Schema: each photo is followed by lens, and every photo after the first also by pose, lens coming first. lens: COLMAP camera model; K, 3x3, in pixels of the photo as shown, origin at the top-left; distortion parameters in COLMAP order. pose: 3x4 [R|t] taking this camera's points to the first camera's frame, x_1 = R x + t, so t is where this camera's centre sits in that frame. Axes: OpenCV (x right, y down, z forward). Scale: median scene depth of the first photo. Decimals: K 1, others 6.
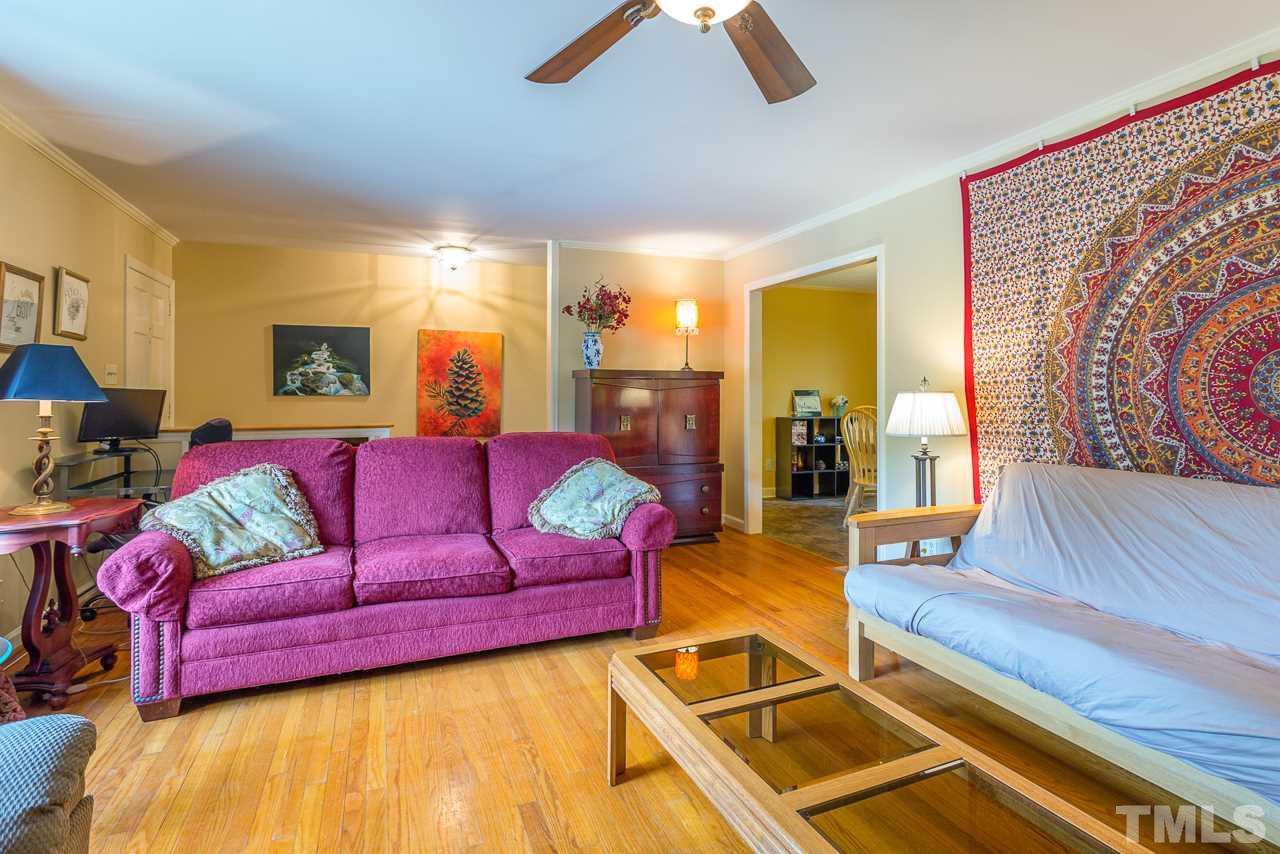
lens RADIAL K [[624.7, 0, 672.3], [0, 624.7, 380.6], [0, 0, 1]] dist [0.002395, 0.000843]
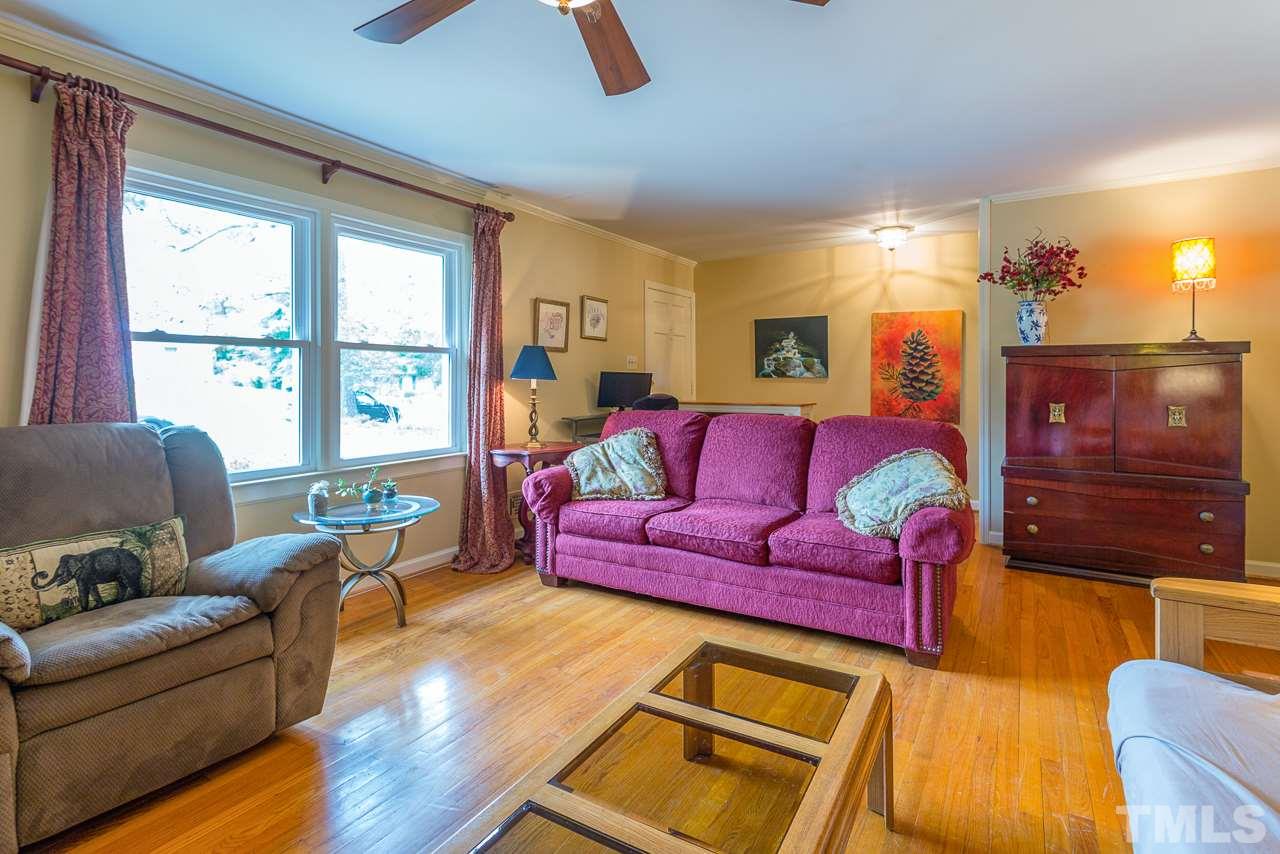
lens RADIAL K [[624.7, 0, 668.9], [0, 624.7, 373.2], [0, 0, 1]] dist [0.002395, 0.000843]
pose [[0.601146, -0.004984, -0.799124, 0.327407], [0.016642, 0.999842, 0.006284, 0.006474], [0.798966, -0.017077, 0.601133, 0.176982]]
